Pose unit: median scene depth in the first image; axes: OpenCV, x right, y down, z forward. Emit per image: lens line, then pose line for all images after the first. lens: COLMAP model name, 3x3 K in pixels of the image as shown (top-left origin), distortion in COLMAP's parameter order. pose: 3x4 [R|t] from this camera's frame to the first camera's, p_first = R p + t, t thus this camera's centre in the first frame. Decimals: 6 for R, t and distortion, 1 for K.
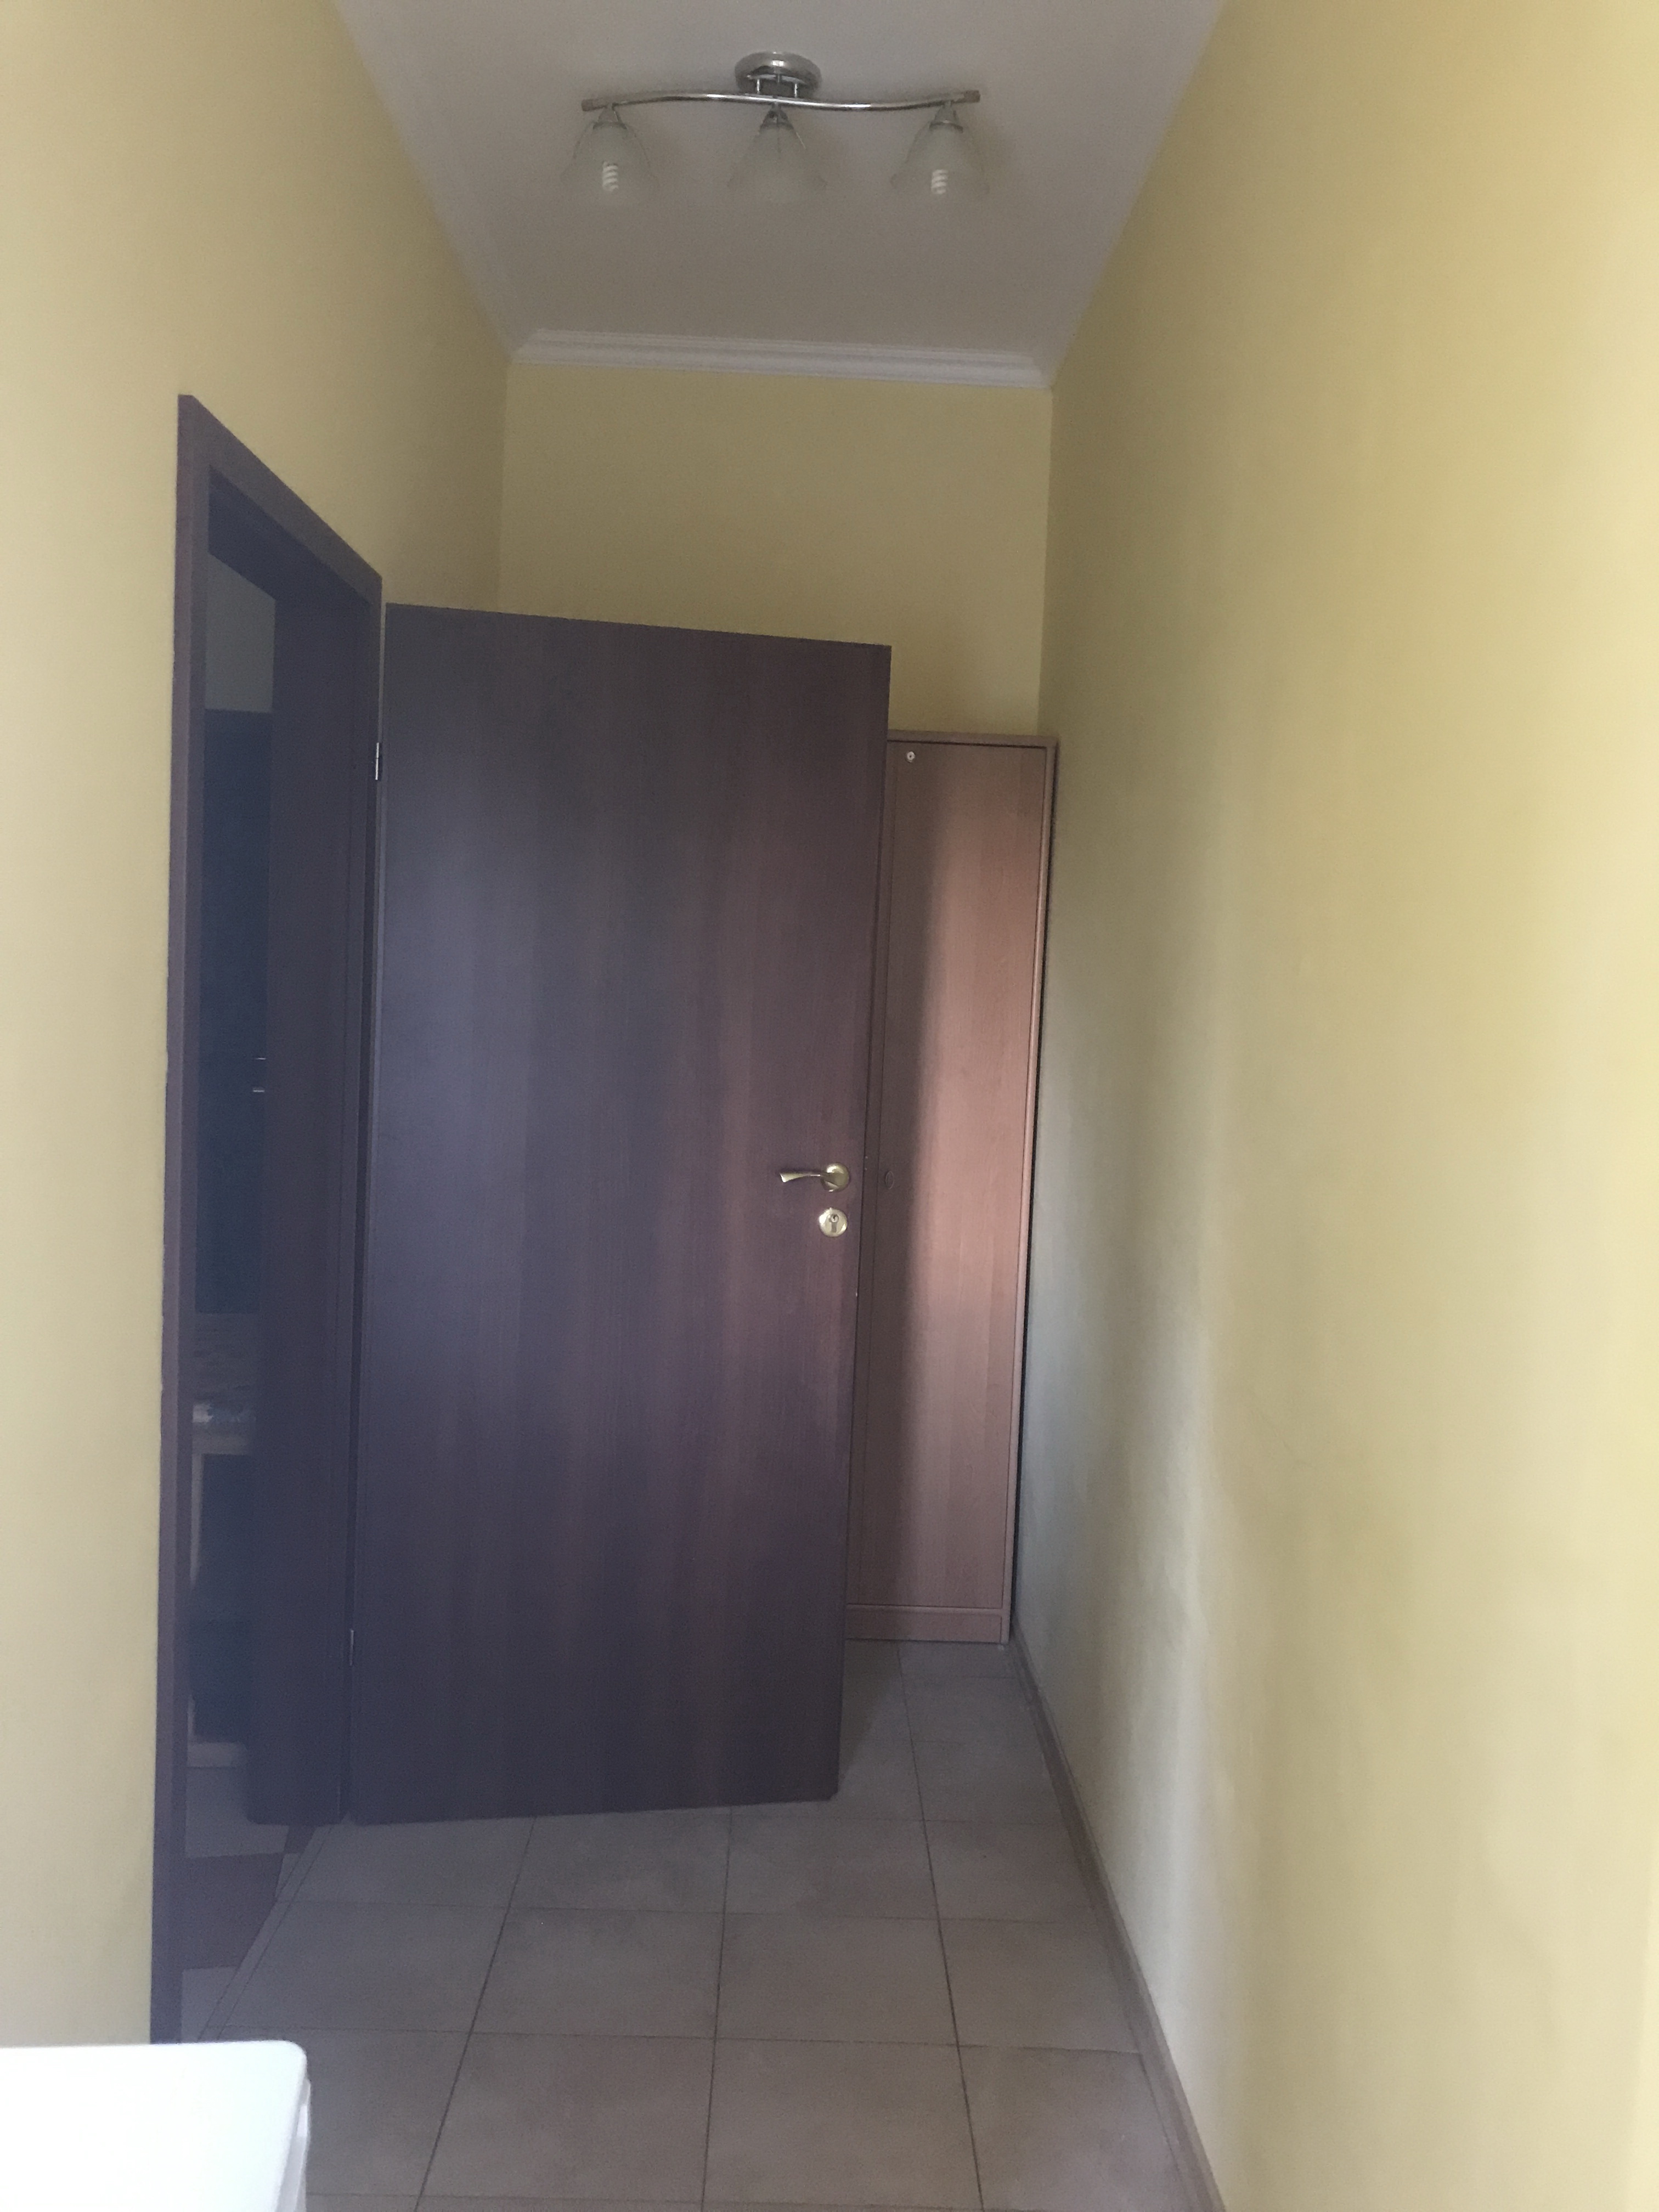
lens RADIAL K [[1839.3, 0, 828.4], [0, 1839.3, 1106.7], [0, 0, 1]] dist [0.013171, 0.003711]
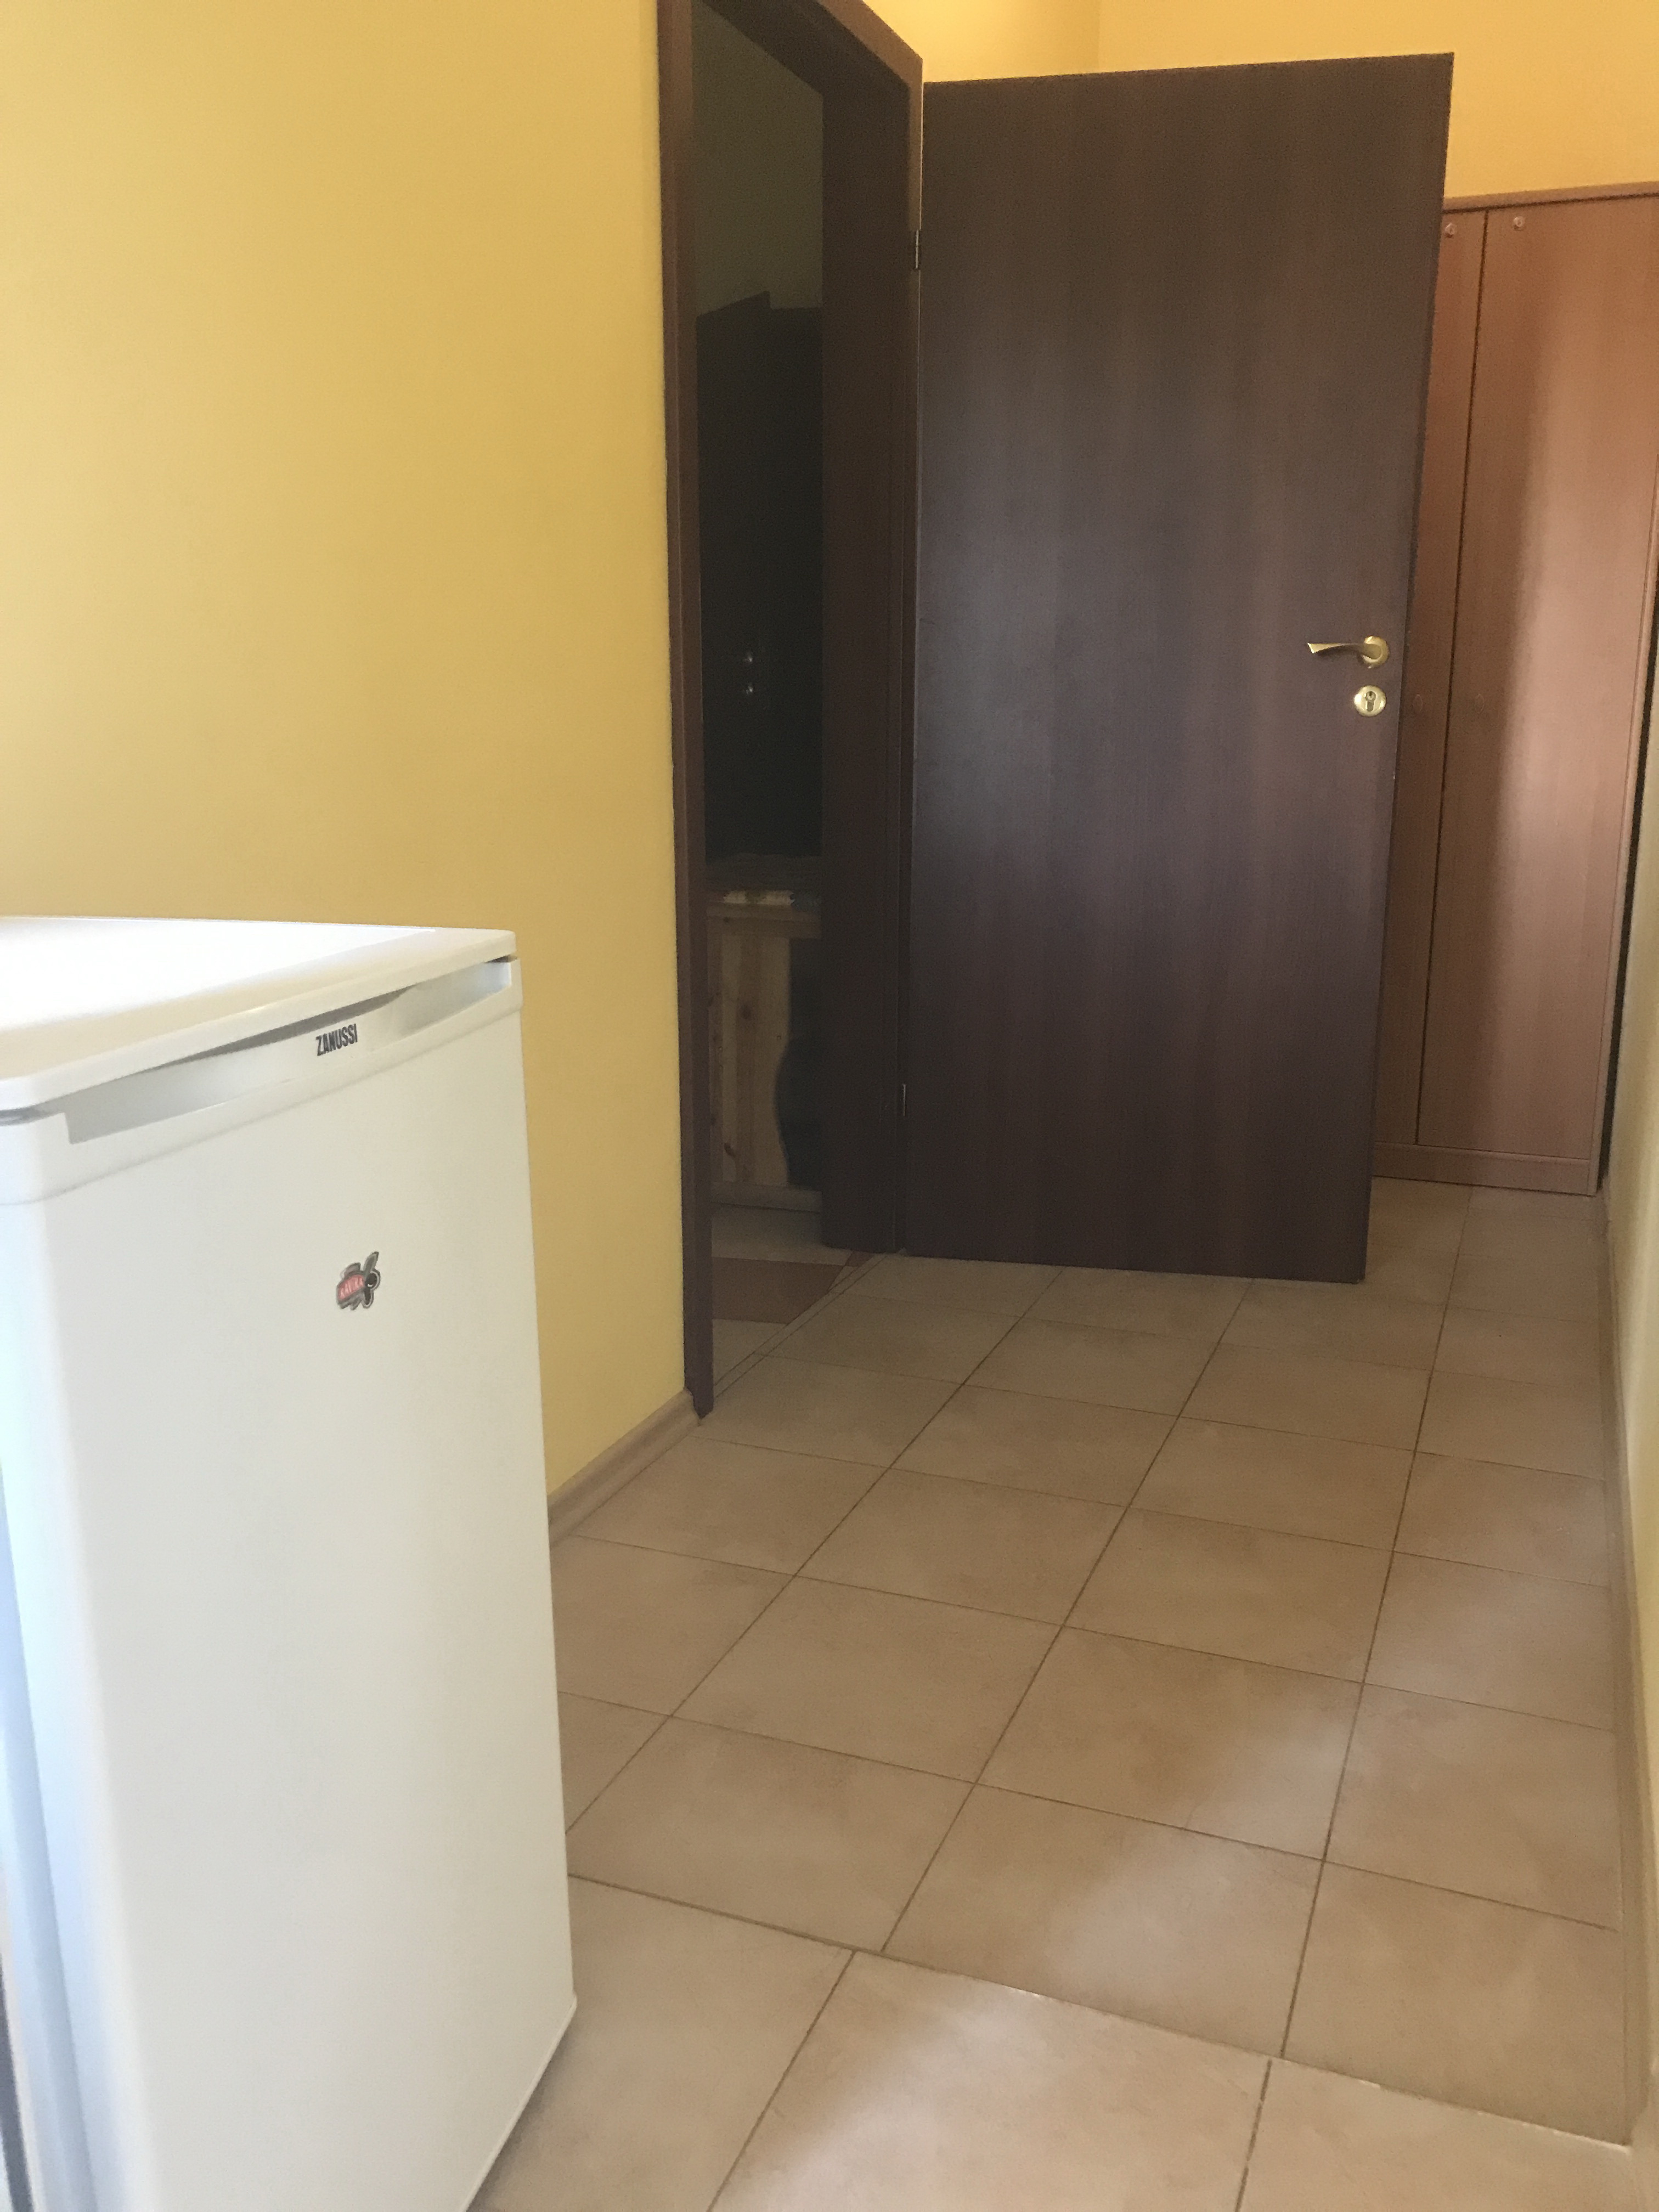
lens RADIAL K [[1839.3, 0, 838.9], [0, 1839.3, 1103.9], [0, 0, 1]] dist [0.013171, 0.003711]
pose [[0.923141, 0.045321, -0.381781, 0.126132], [0.008762, 0.990289, 0.138745, 0.137402], [0.384362, -0.131427, 0.913779, -0.029576]]
